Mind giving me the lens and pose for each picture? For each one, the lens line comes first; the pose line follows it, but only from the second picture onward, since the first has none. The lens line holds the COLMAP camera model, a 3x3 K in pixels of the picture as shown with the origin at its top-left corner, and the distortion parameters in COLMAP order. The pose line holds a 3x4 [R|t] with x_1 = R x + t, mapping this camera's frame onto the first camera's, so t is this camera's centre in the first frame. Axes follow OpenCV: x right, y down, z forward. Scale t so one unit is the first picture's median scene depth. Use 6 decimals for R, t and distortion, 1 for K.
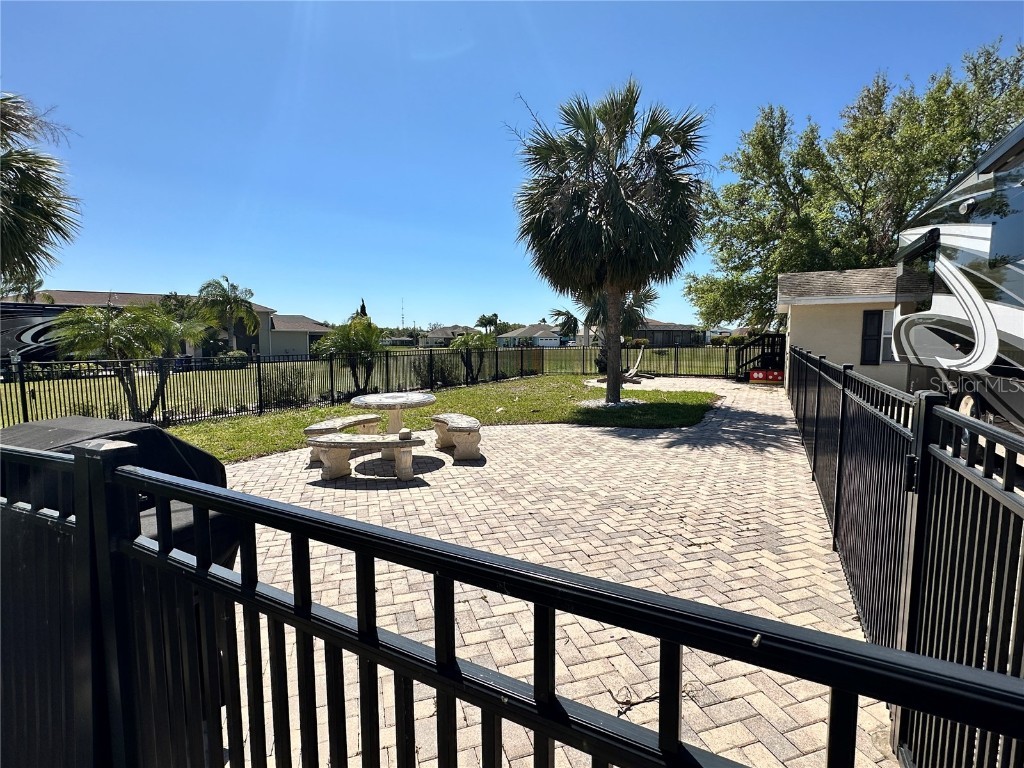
lens RADIAL K [[502.3, 0, 513.8], [0, 502.3, 389.8], [0, 0, 1]] dist [0.011069, -0.000671]
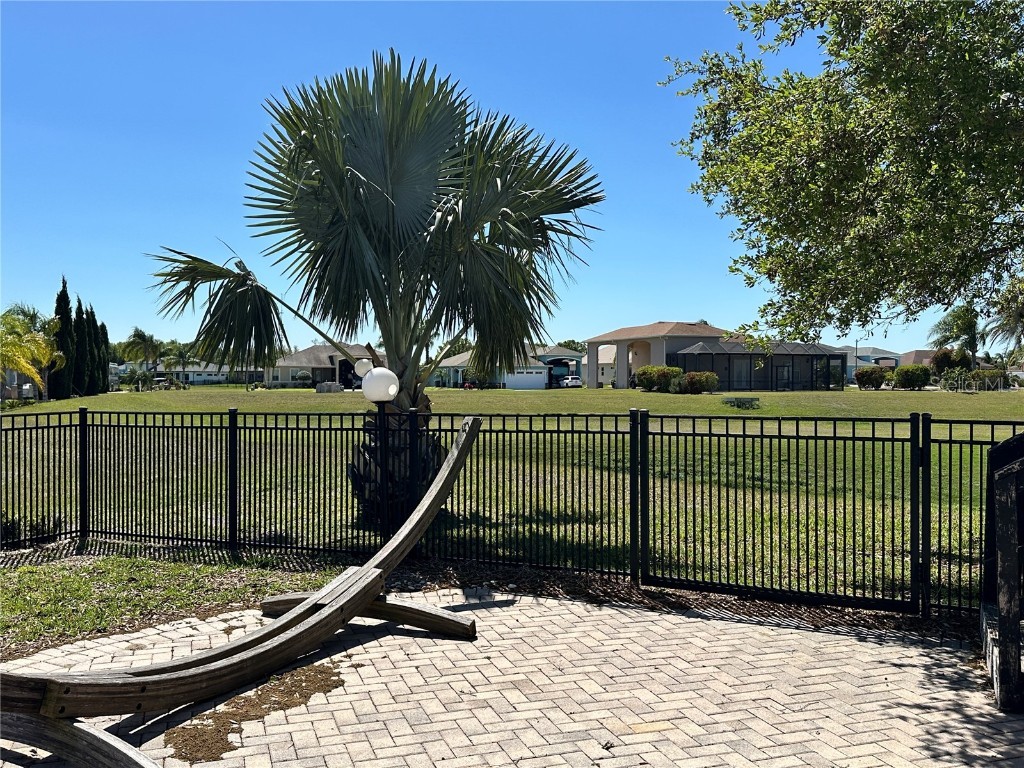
lens RADIAL K [[930.4, 0, 512.0], [0, 930.4, 384.0], [0, 0, 1]] dist [0.110504, 0.000815]
pose [[0.999799, 0.003645, 0.019704, 0.319806], [-0.001942, 0.996313, -0.085769, -0.084359], [-0.019944, 0.085714, 0.996120, 0.778296]]
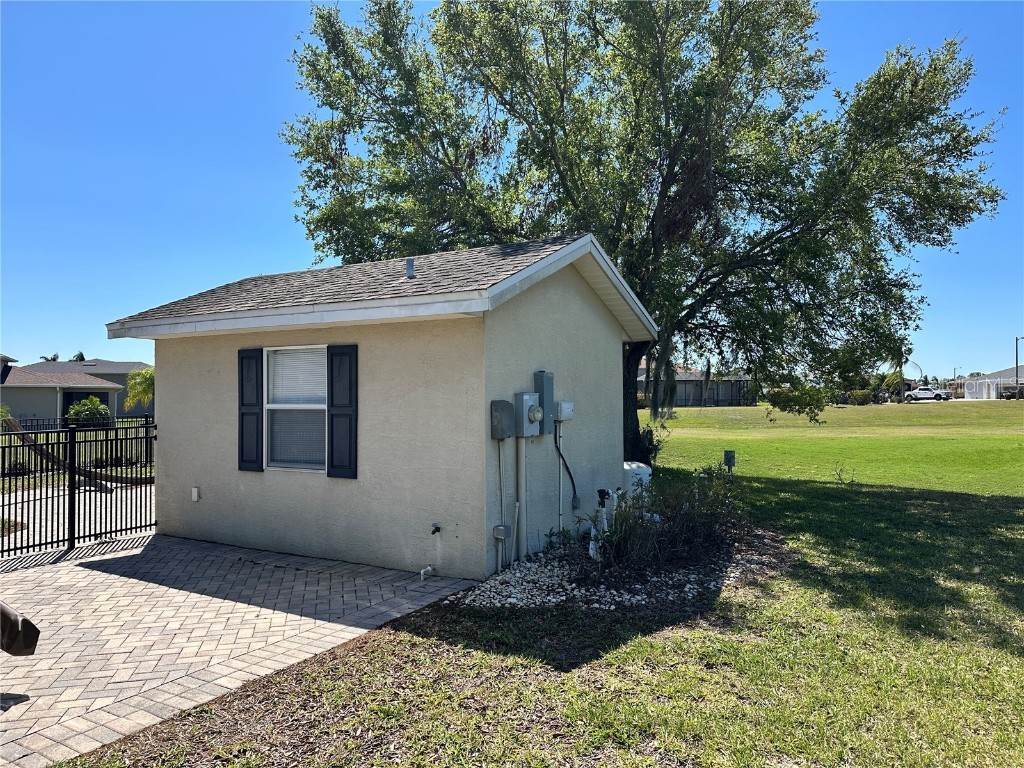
lens RADIAL K [[708.0, 0, 512.0], [0, 708.0, 384.0], [0, 0, 1]] dist [0.005644, -0.000703]
pose [[0.997005, -0.007734, -0.076944, 0.711866], [-0.001155, 0.993386, -0.114817, -0.039207], [0.077324, 0.114562, 0.990402, 0.284913]]
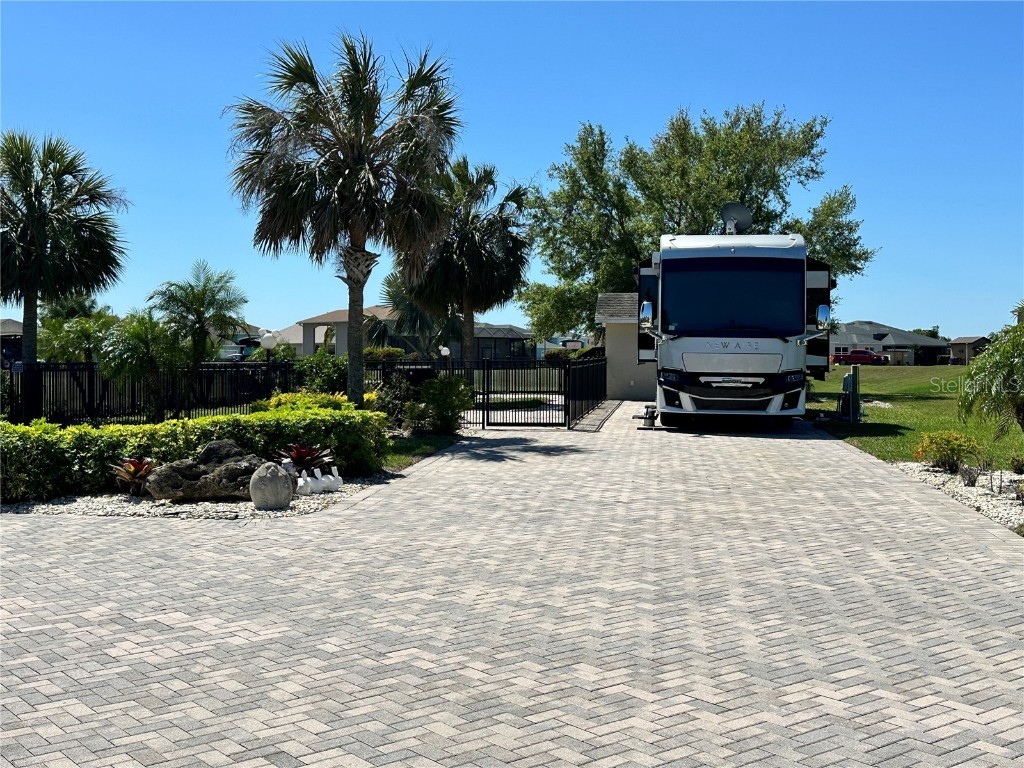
lens RADIAL K [[1226.9, 0, 512.0], [0, 1226.9, 384.0], [0, 0, 1]] dist [0.090118, 0.008800]
pose [[0.941531, 0.000635, 0.336925, -0.475684], [0.024699, 0.997177, -0.070901, 0.131056], [-0.336019, 0.075078, 0.938858, -1.228613]]
